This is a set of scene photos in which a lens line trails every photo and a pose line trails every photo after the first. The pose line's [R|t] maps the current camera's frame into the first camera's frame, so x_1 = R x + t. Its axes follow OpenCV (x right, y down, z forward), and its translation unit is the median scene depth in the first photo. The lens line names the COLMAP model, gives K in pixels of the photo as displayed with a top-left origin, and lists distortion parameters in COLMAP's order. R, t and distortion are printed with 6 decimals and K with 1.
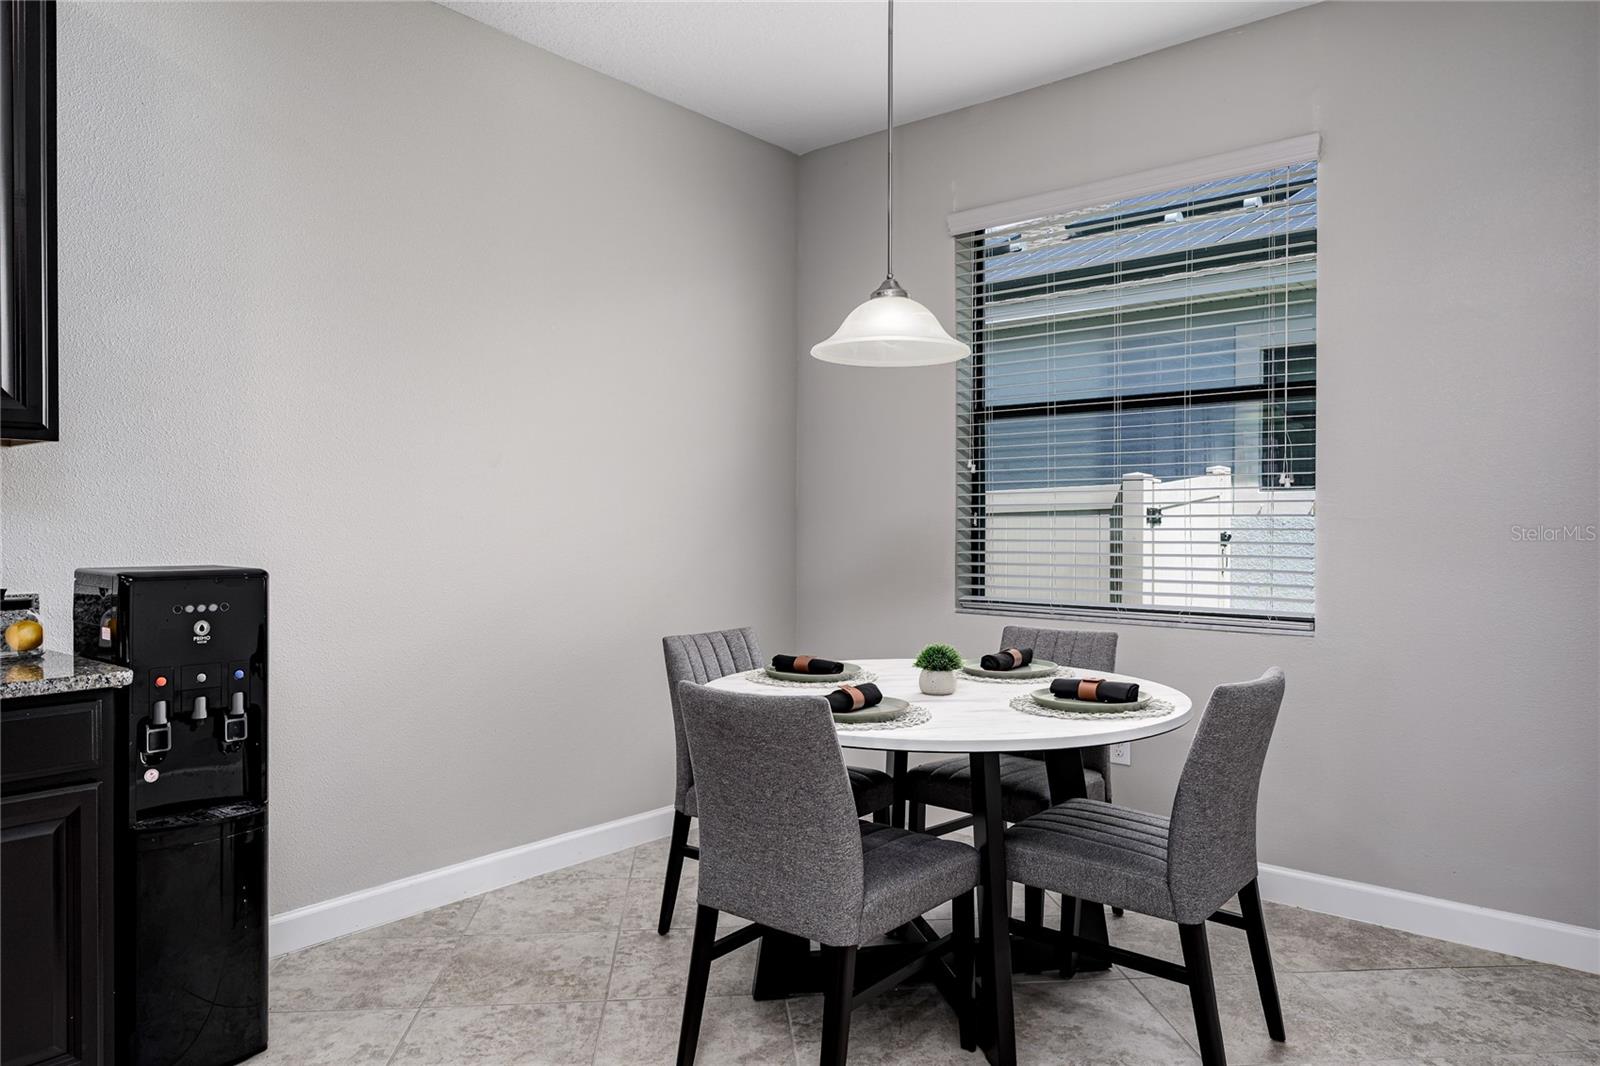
lens RADIAL K [[1041.4, 0, 802.1], [0, 1041.4, 535.9], [0, 0, 1]] dist [-0.002394, 0.003595]
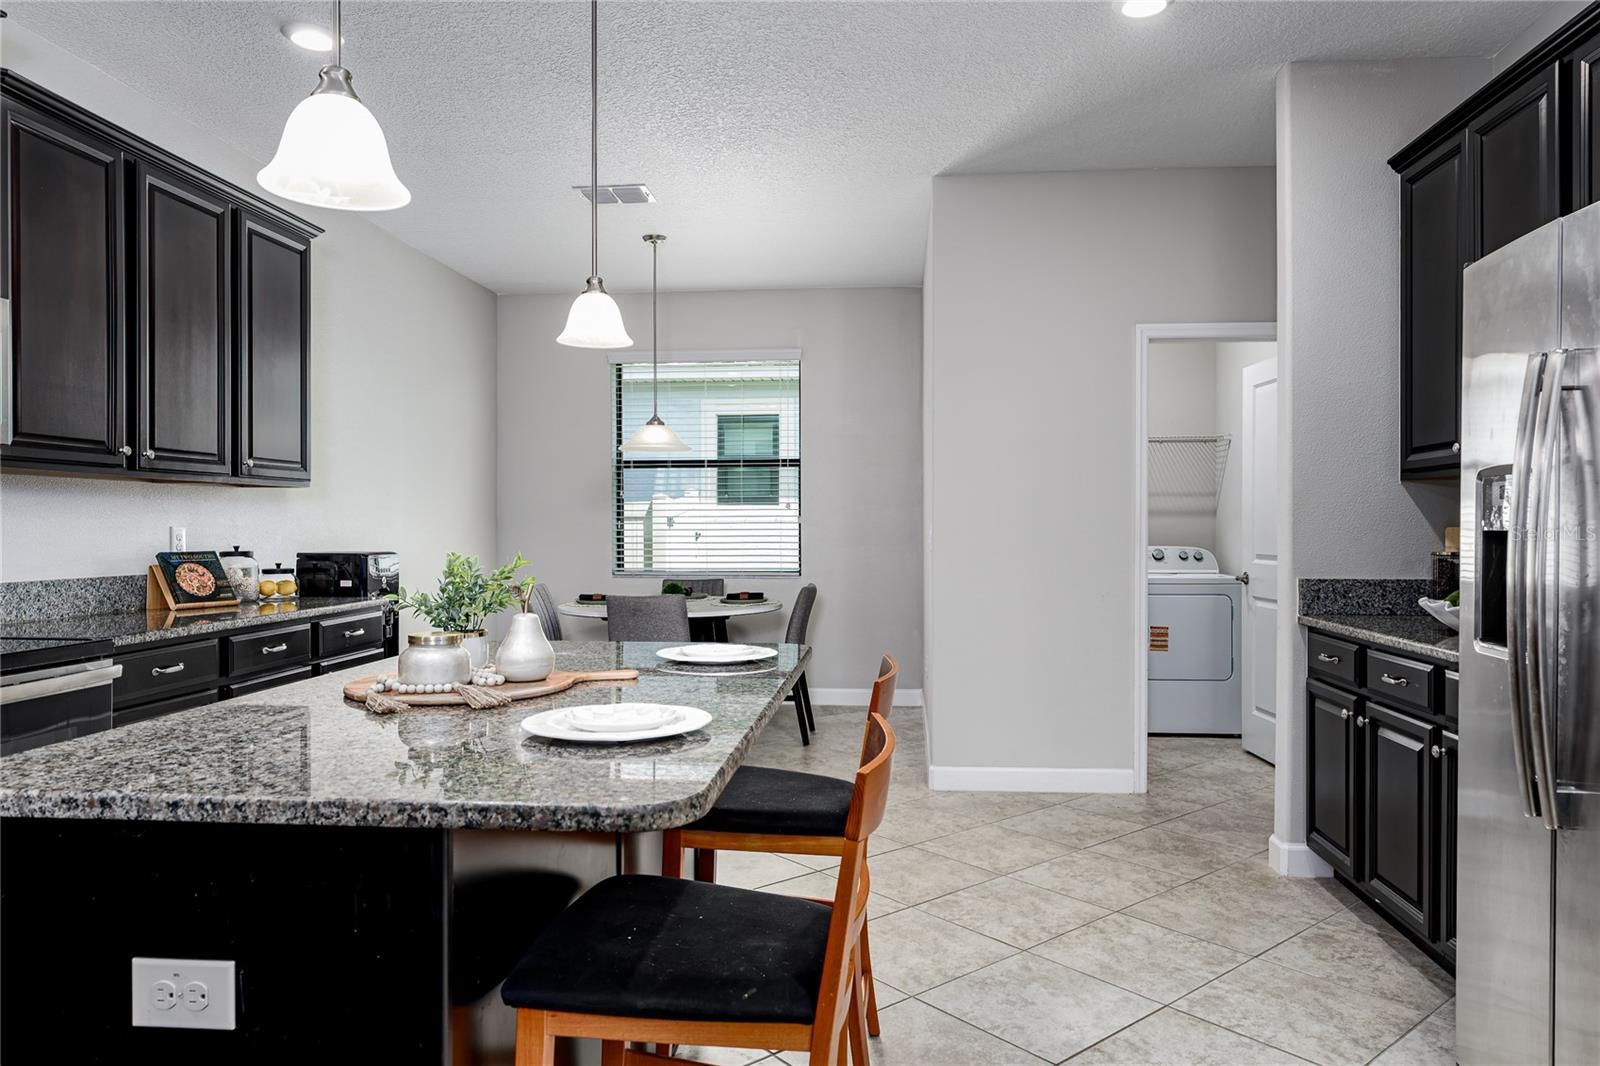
lens RADIAL K [[1041.4, 0, 815.4], [0, 1041.4, 529.2], [0, 0, 1]] dist [-0.002394, 0.003595]
pose [[0.818892, -0.005572, 0.573920, -0.887375], [0.010155, 0.999937, -0.004782, 0.006258], [-0.573858, 0.009744, 0.818897, -0.978213]]
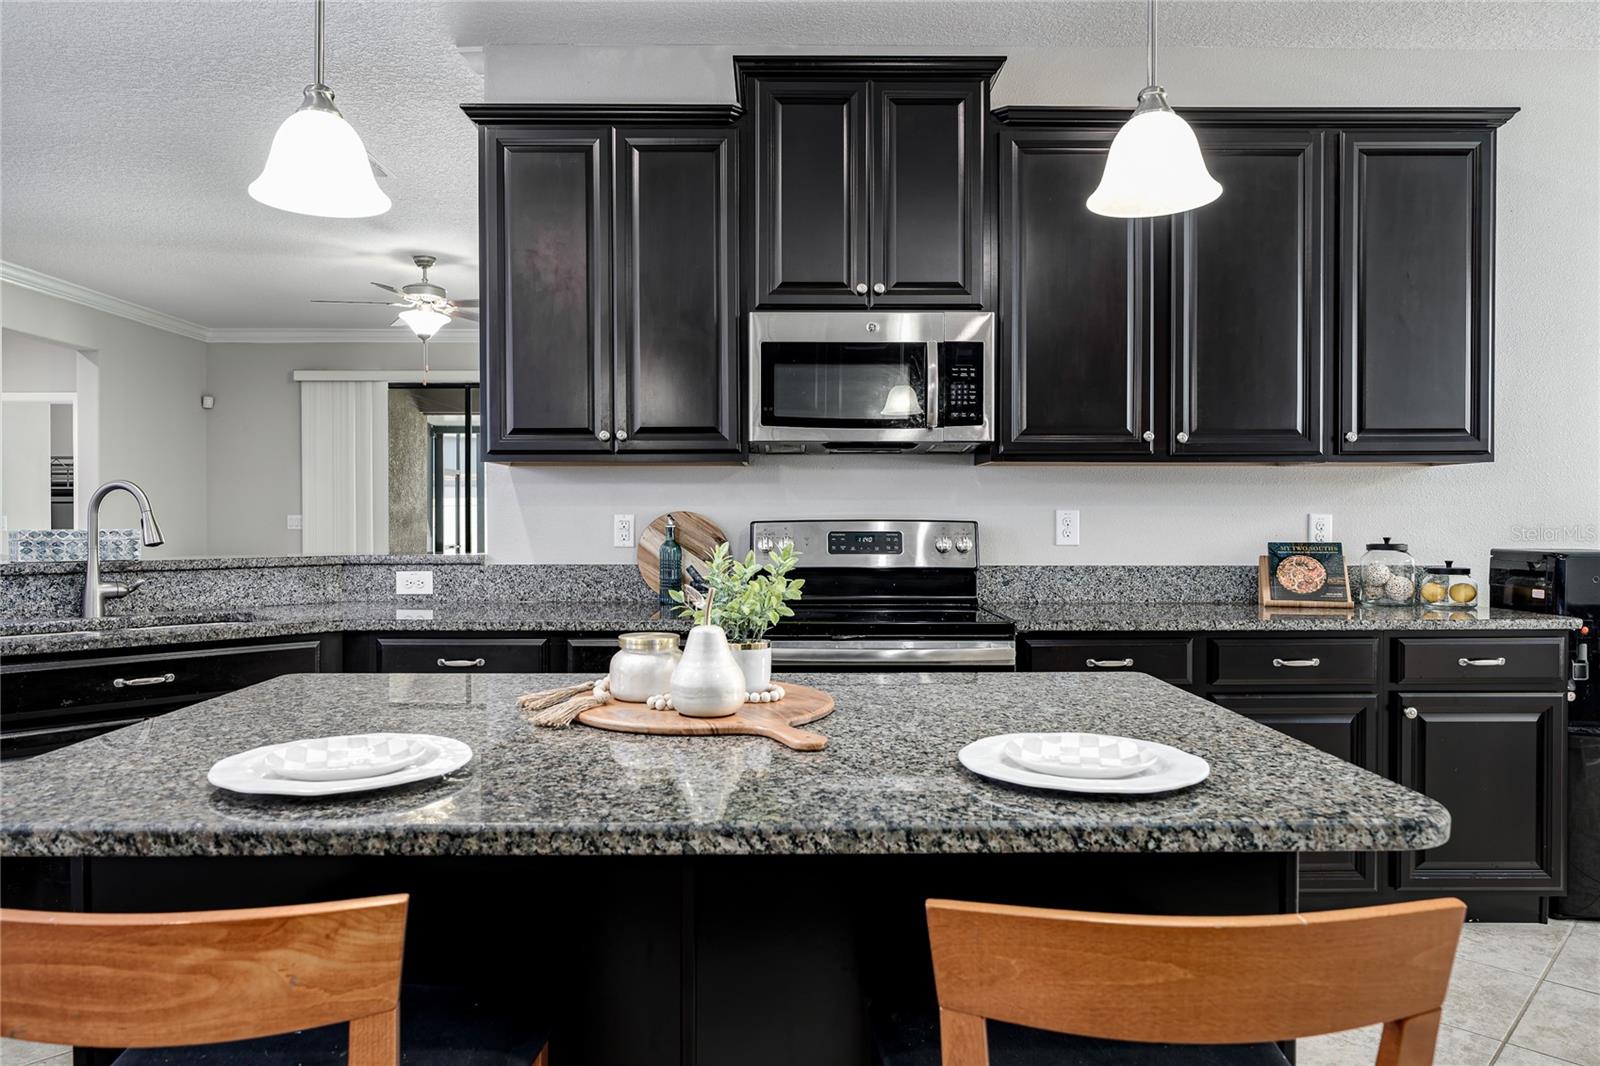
lens RADIAL K [[1041.4, 0, 801.6], [0, 1041.4, 534.0], [0, 0, 1]] dist [-0.002394, 0.003595]
pose [[0.651661, 0.009560, -0.758450, -0.194412], [-0.006167, 0.999954, 0.007305, 0.005547], [0.758485, -0.000083, 0.651690, -0.593666]]
